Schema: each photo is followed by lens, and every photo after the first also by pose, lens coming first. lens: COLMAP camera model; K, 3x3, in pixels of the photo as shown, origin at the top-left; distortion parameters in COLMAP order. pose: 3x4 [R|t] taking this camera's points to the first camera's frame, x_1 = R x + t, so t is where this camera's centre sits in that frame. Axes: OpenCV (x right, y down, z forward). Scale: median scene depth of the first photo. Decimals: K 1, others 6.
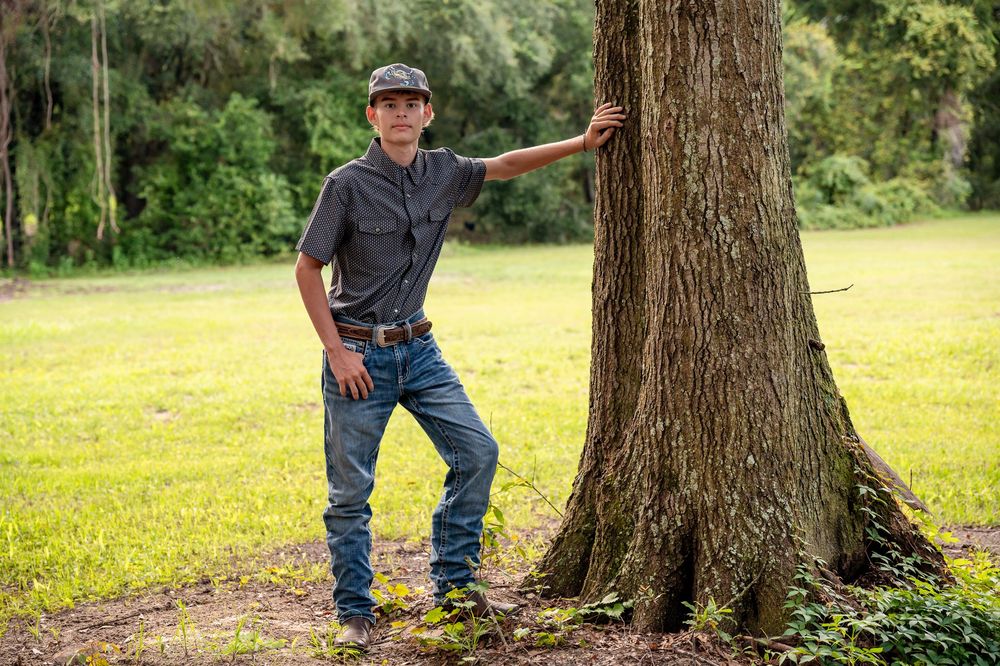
lens RADIAL K [[1923.2, 0, 500.1], [0, 1923.2, 333.0], [0, 0, 1]] dist [-0.027311, 0.000000]
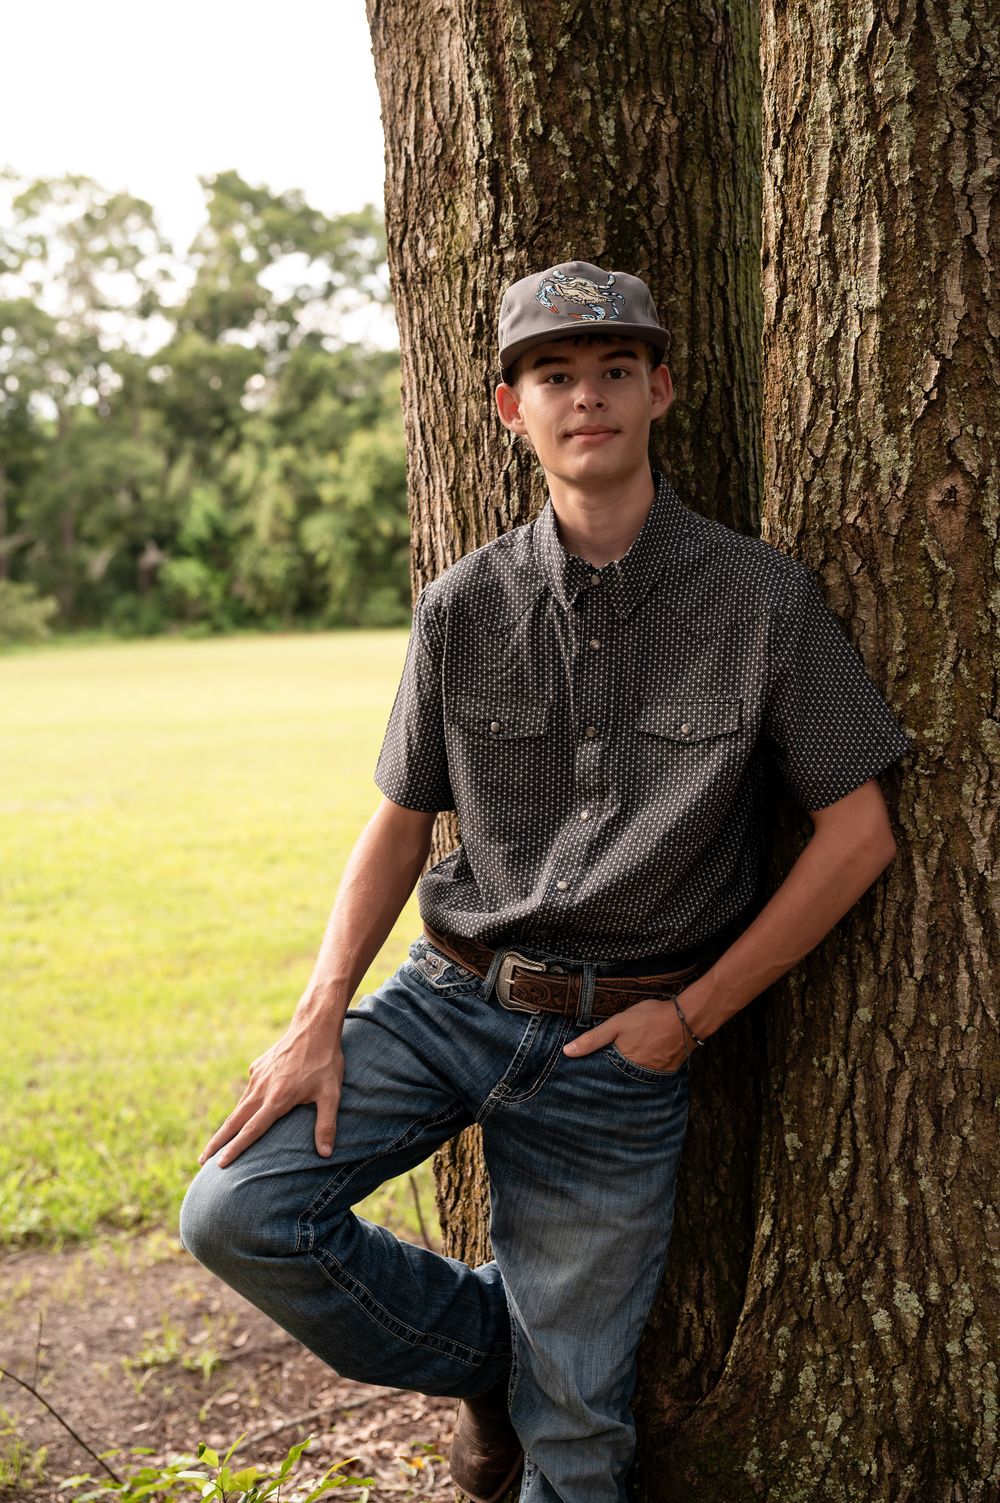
lens RADIAL K [[2431.9, 0, 500.0], [0, 2431.9, 750.4], [0, 0, 1]] dist [0.015025, 0.000000]
pose [[0.816320, -0.032551, 0.576683, -0.252142], [0.052662, 0.998447, -0.018188, -0.054718], [-0.575195, 0.045216, 0.816766, 0.663098]]
